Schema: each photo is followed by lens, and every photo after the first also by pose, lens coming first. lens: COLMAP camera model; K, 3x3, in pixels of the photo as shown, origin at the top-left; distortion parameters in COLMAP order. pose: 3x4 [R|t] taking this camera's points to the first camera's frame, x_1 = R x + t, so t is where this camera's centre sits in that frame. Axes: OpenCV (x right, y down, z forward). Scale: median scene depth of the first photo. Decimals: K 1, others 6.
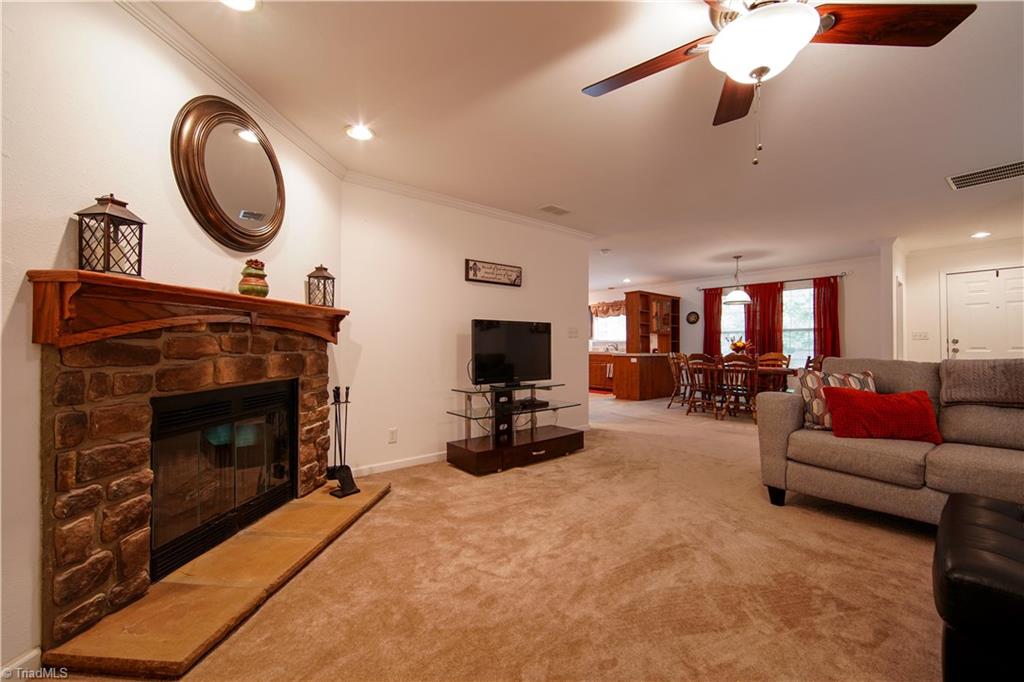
lens RADIAL K [[418.8, 0, 504.0], [0, 418.8, 340.7], [0, 0, 1]] dist [-0.009890, -0.000983]
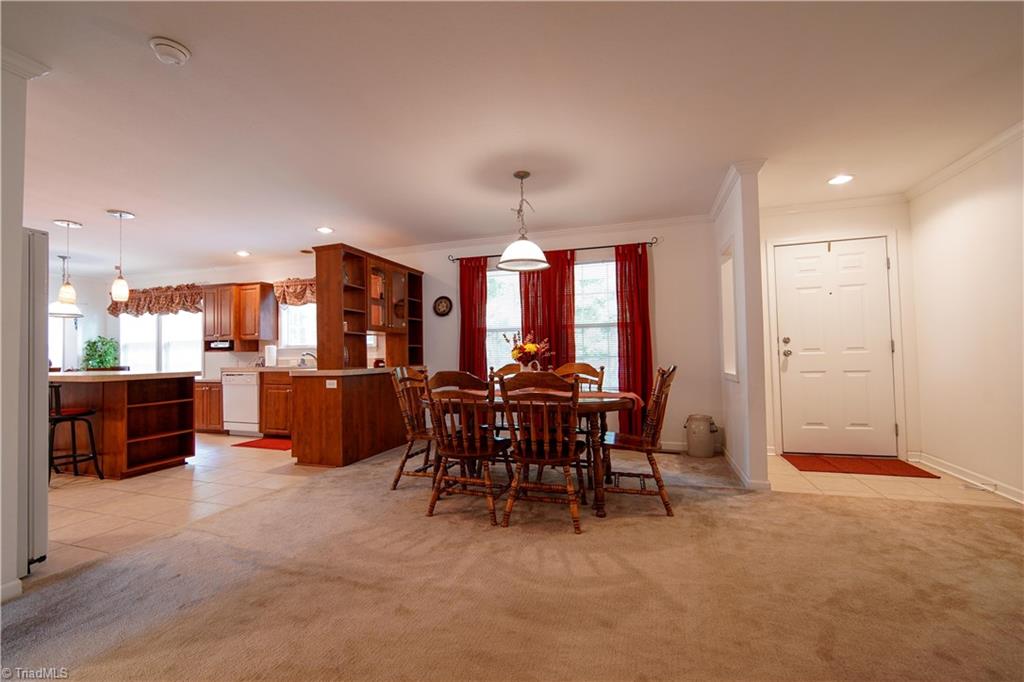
lens RADIAL K [[447.2, 0, 522.6], [0, 447.2, 339.4], [0, 0, 1]] dist [0.004119, 0.001906]
pose [[0.832758, 0.000405, 0.553637, 0.202375], [0.011097, 0.999787, -0.017423, 0.005523], [-0.553526, 0.020653, 0.832576, 0.426648]]
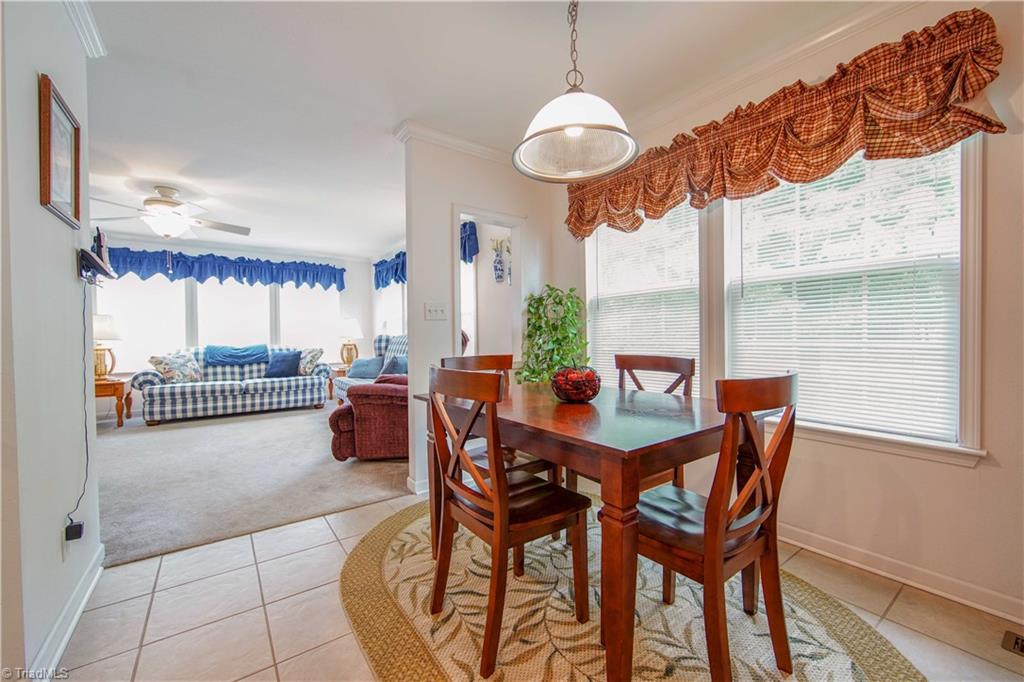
lens RADIAL K [[418.8, 0, 511.6], [0, 418.8, 343.8], [0, 0, 1]] dist [-0.009890, -0.000983]
pose [[0.999398, -0.009893, -0.033247, -0.024186], [0.010895, 0.999488, 0.030072, 0.015715], [0.032933, -0.030416, 0.998995, 1.254720]]
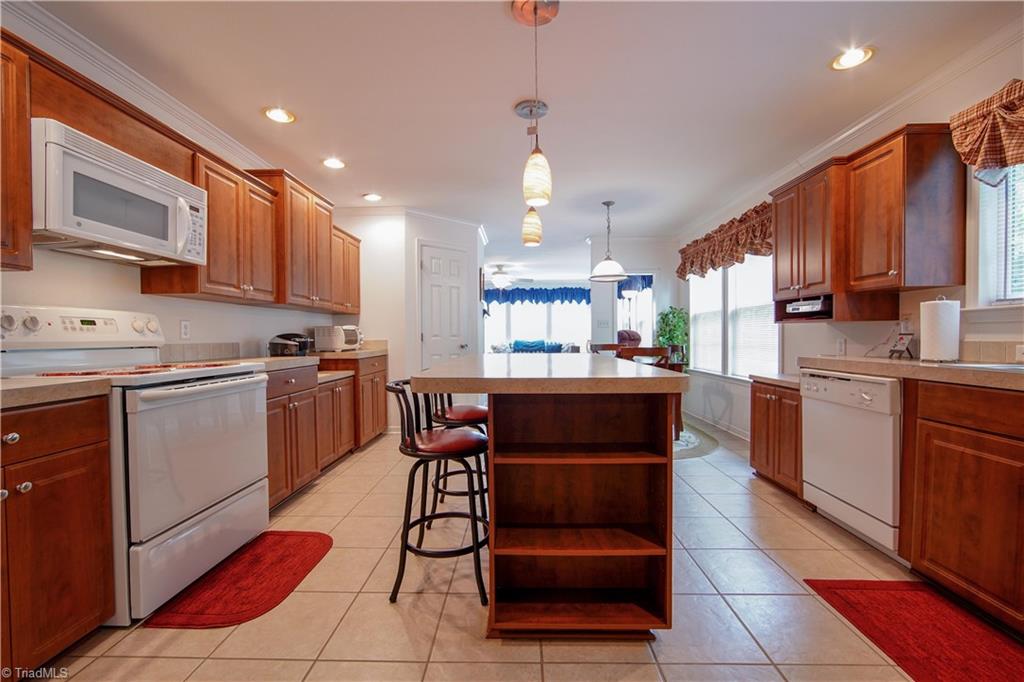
lens RADIAL K [[418.8, 0, 503.7], [0, 418.8, 345.9], [0, 0, 1]] dist [-0.009890, -0.000983]
pose [[0.765711, 0.008628, -0.643126, 0.227416], [0.015729, 0.999360, 0.032134, 0.012463], [0.642992, -0.034721, 0.765085, 0.945921]]
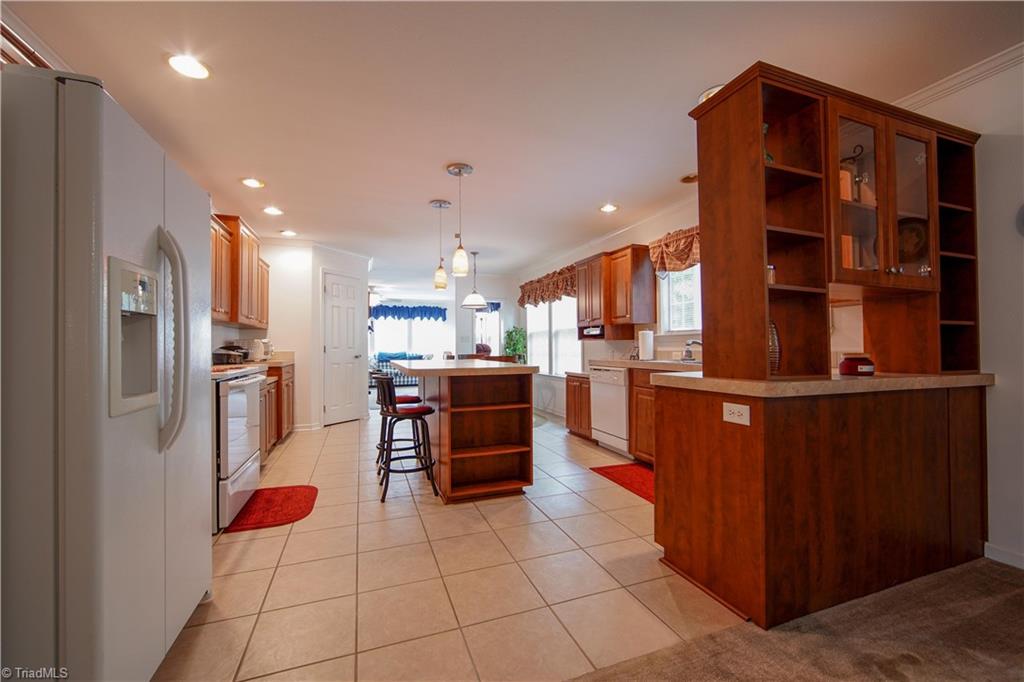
lens RADIAL K [[418.8, 0, 495.7], [0, 418.8, 342.2], [0, 0, 1]] dist [-0.009890, -0.000983]
pose [[0.943497, -0.011080, -0.331196, 0.263861], [0.010880, 0.999938, -0.002458, 0.010526], [0.331203, -0.001284, 0.943559, 0.758604]]
